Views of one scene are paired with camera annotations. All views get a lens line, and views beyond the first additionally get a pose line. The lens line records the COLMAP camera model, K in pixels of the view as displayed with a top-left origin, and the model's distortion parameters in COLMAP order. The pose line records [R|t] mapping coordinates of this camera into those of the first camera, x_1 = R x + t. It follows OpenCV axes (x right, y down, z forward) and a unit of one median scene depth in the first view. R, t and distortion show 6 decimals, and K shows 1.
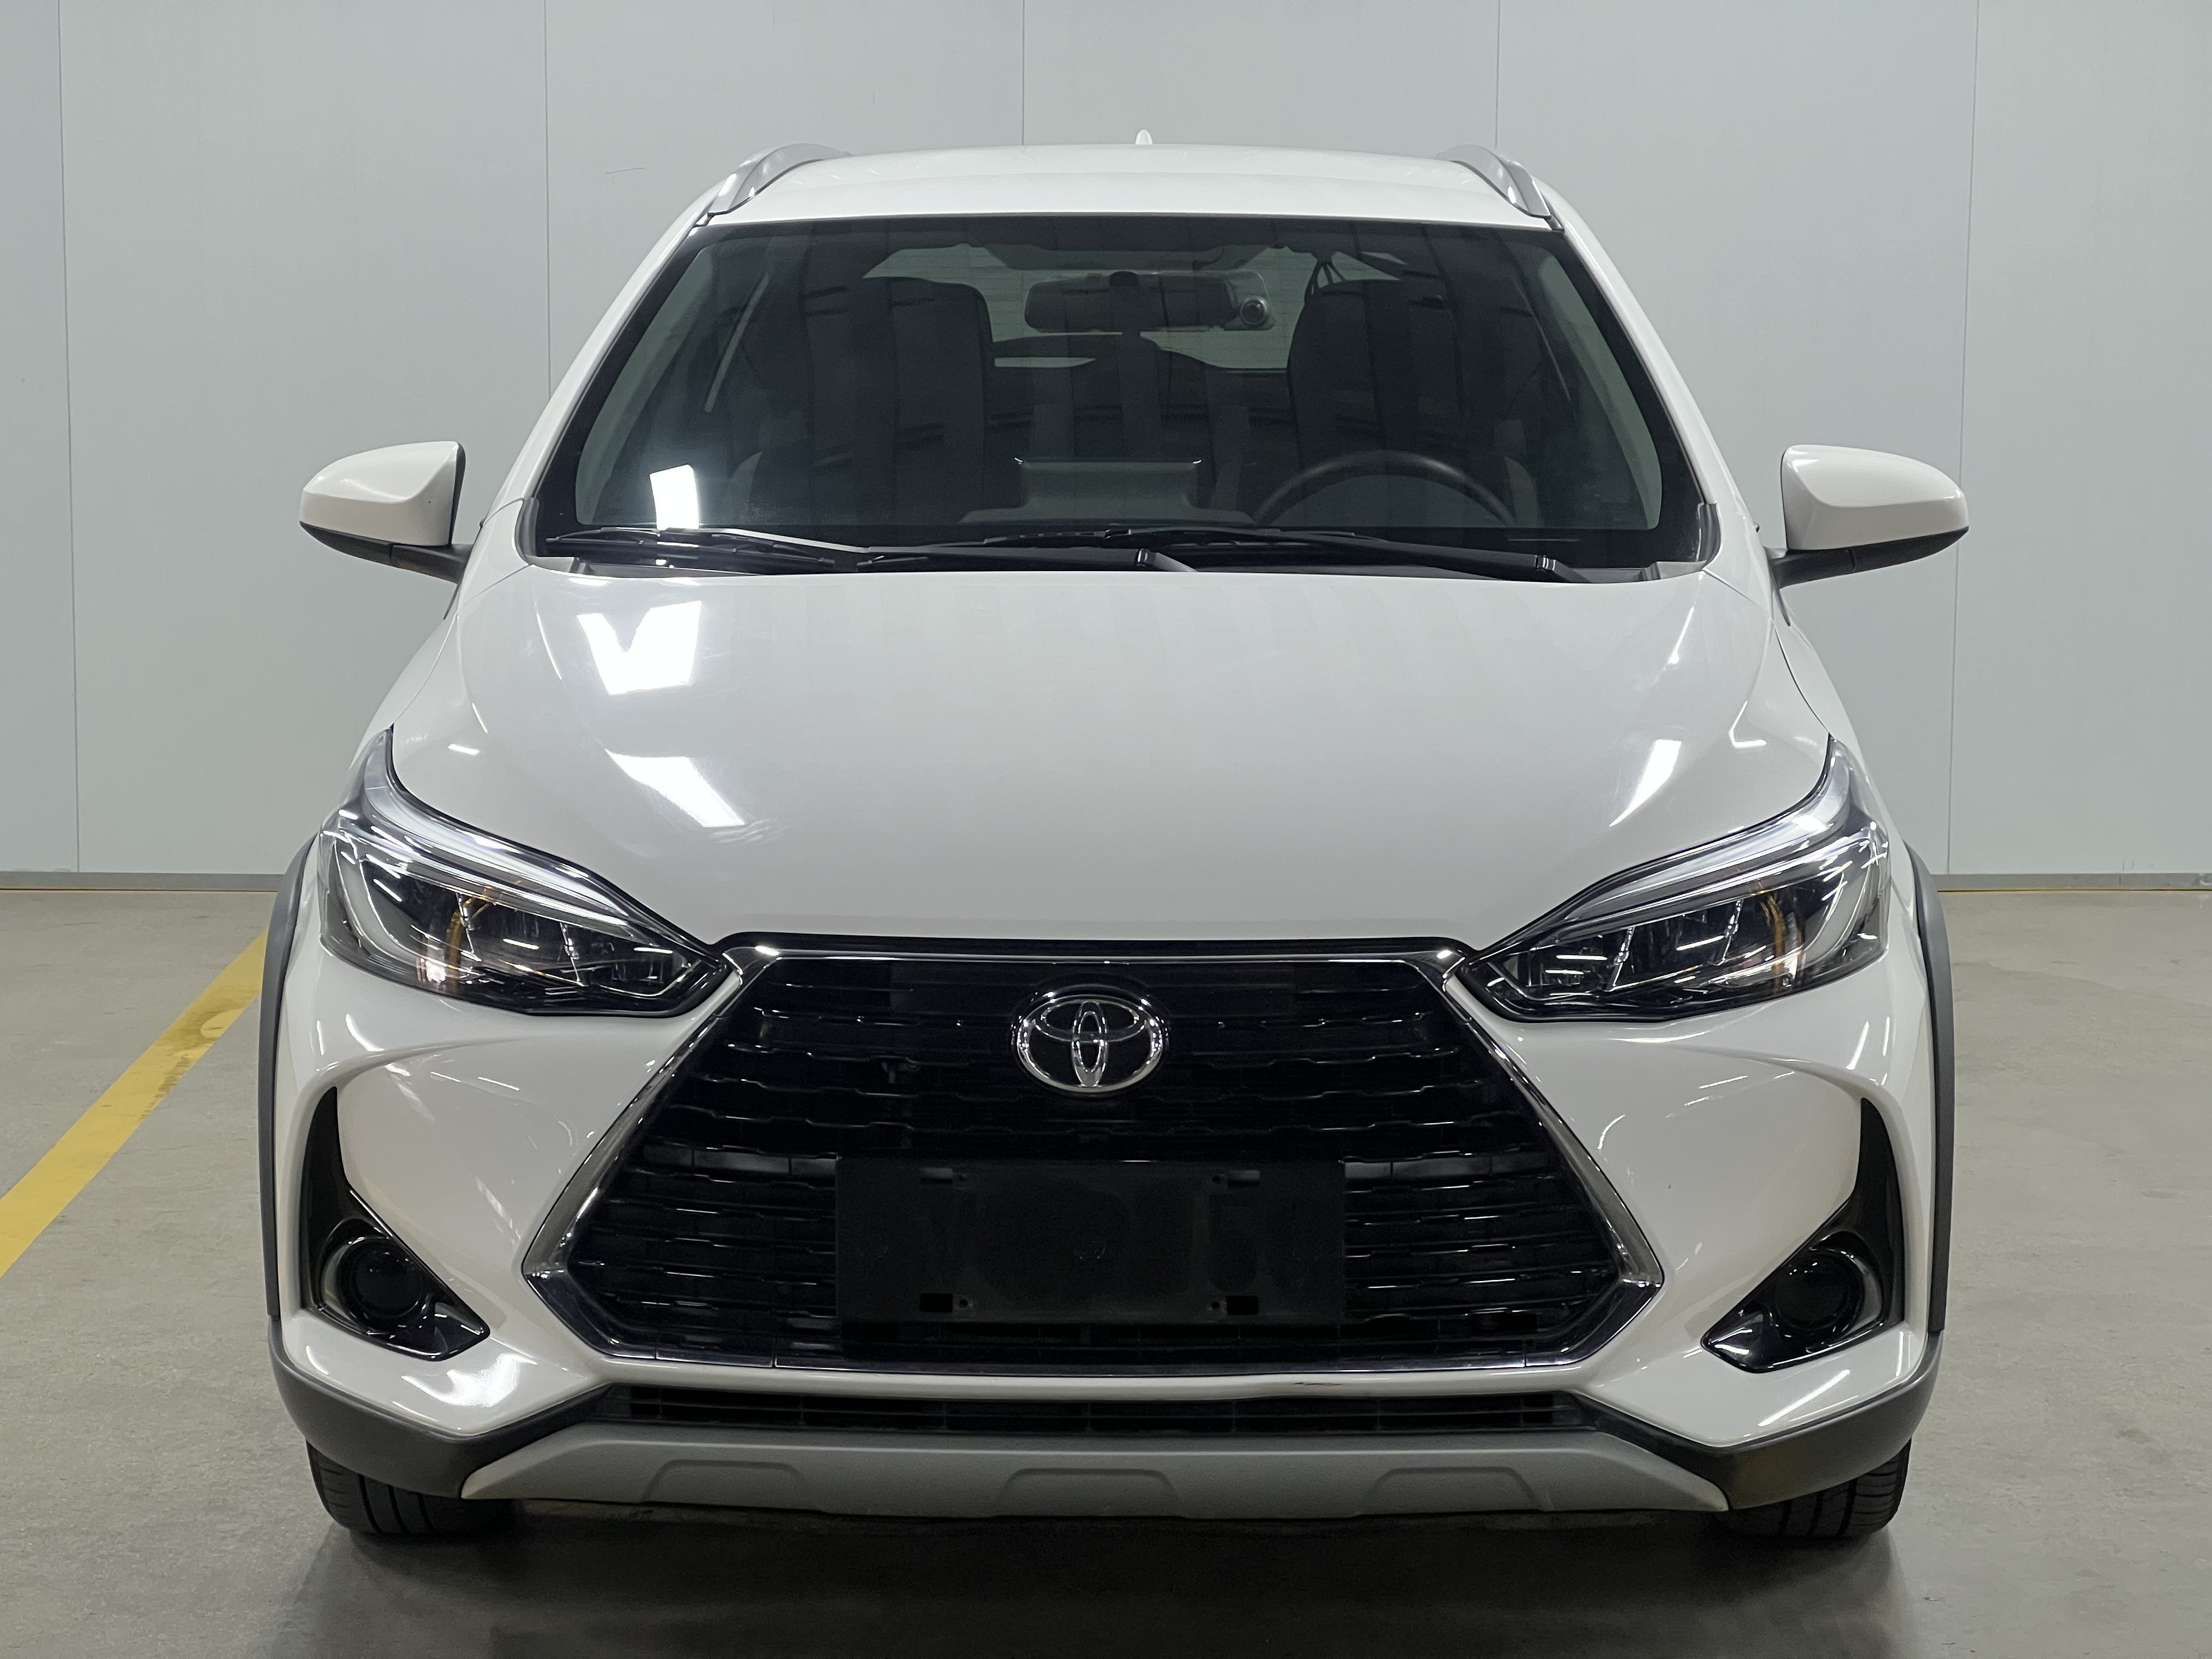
lens RADIAL K [[5270.0, 0, 1102.2], [0, 5270.0, 831.8], [0, 0, 1]] dist [-0.067399, 0.000000]
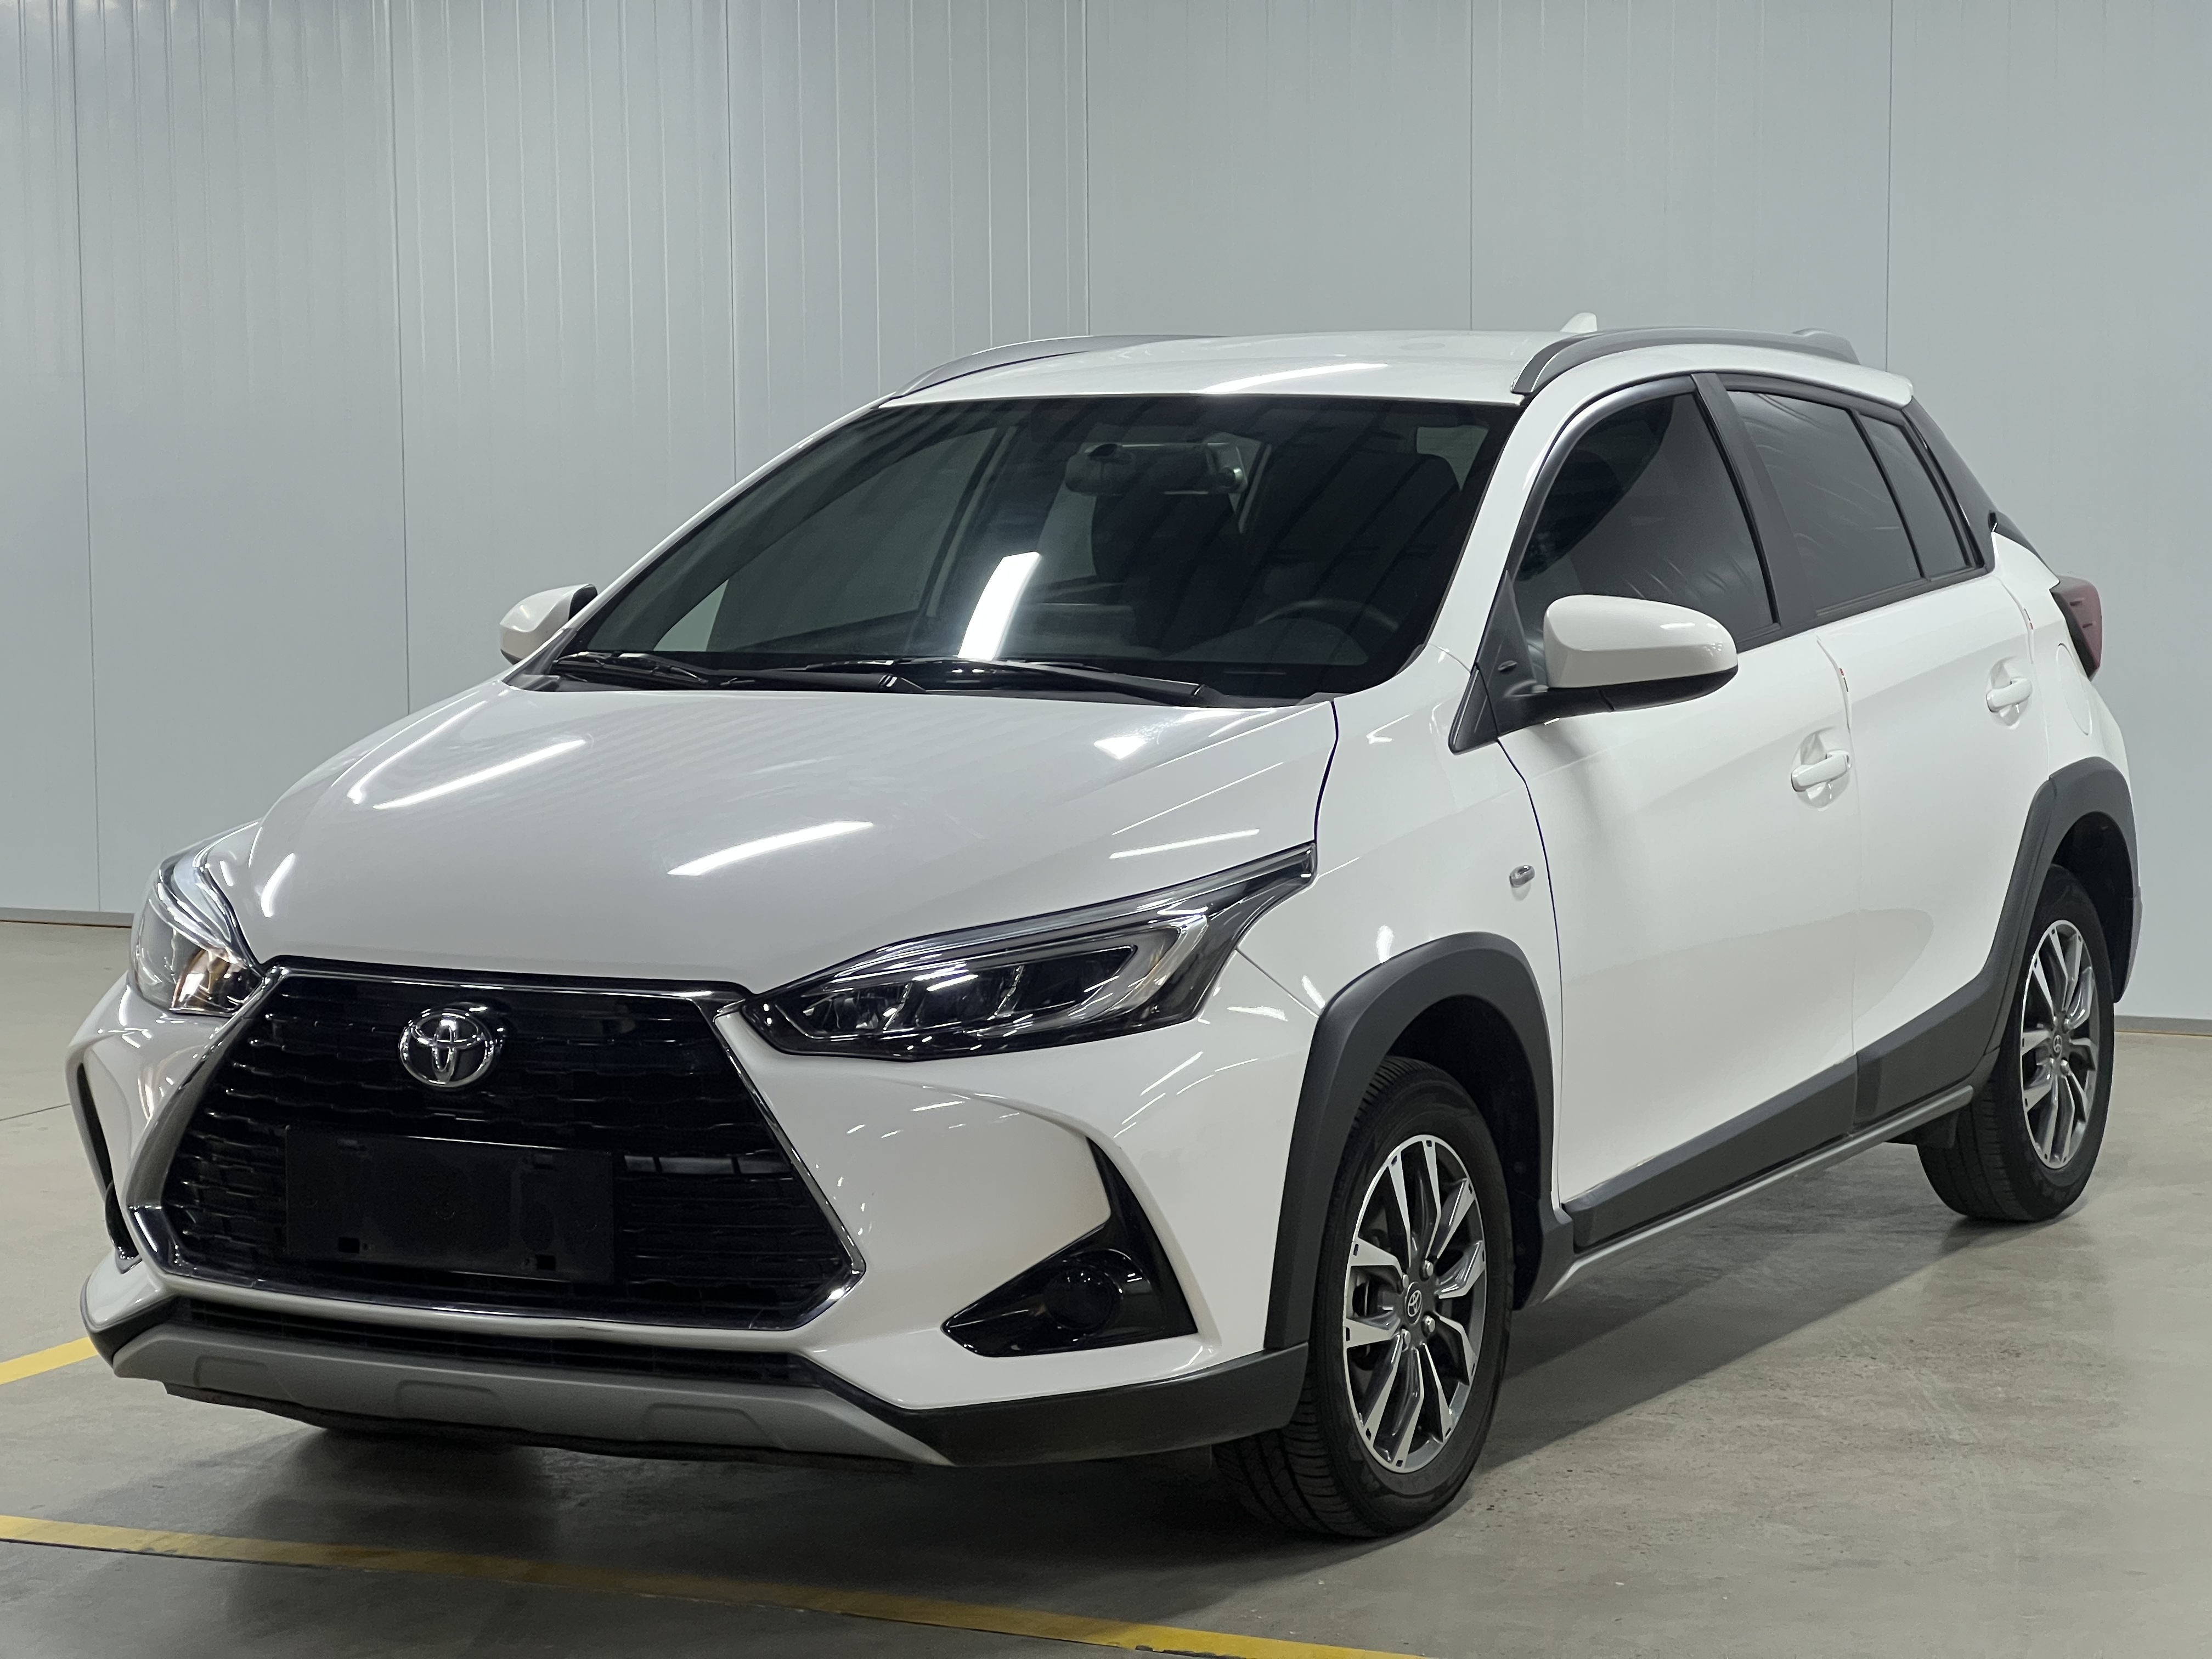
lens RADIAL K [[5270.0, 0, 1097.7], [0, 5270.0, 837.0], [0, 0, 1]] dist [-0.067399, 0.000000]
pose [[0.892277, 0.029731, -0.450509, 0.701950], [-0.043770, 0.998826, -0.020774, 0.008087], [0.449362, 0.038255, 0.892530, -0.071863]]
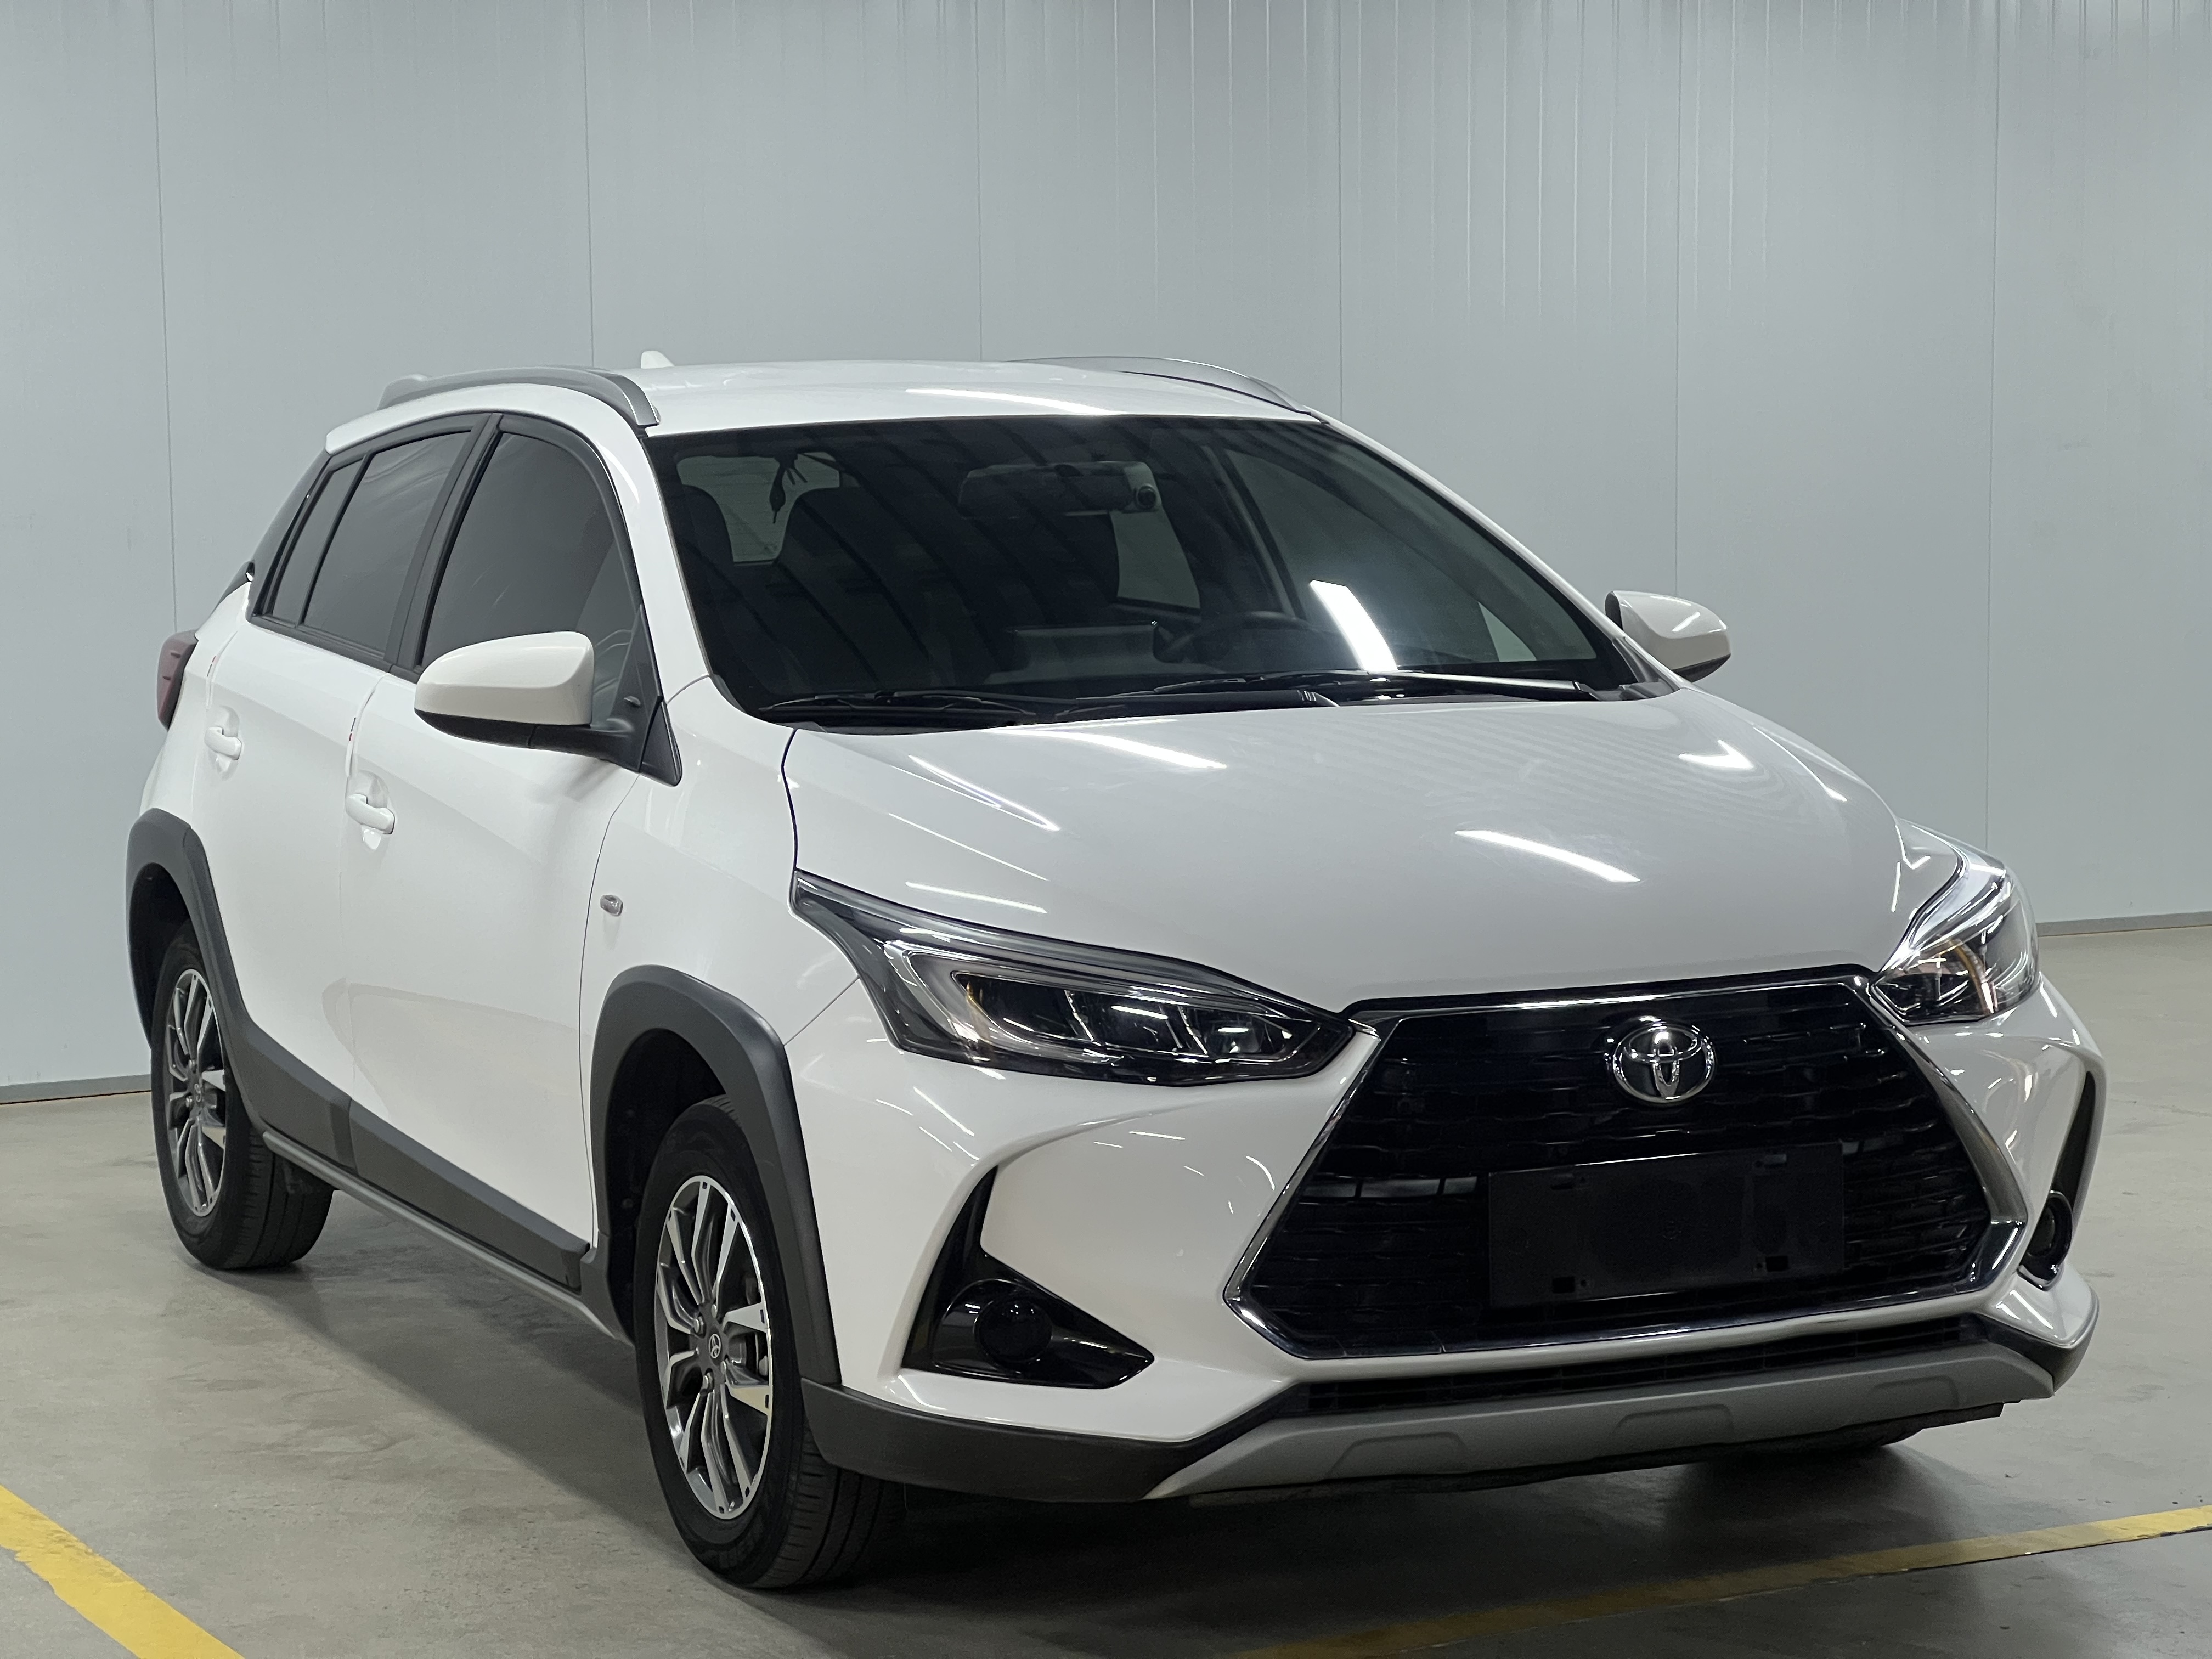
lens RADIAL K [[5270.0, 0, 1095.9], [0, 5270.0, 820.2], [0, 0, 1]] dist [-0.067399, 0.000000]
pose [[0.901714, -0.053895, 0.428960, -0.644487], [0.073387, 0.996881, -0.029017, 0.008603], [-0.426059, 0.057645, 0.902857, -0.070287]]
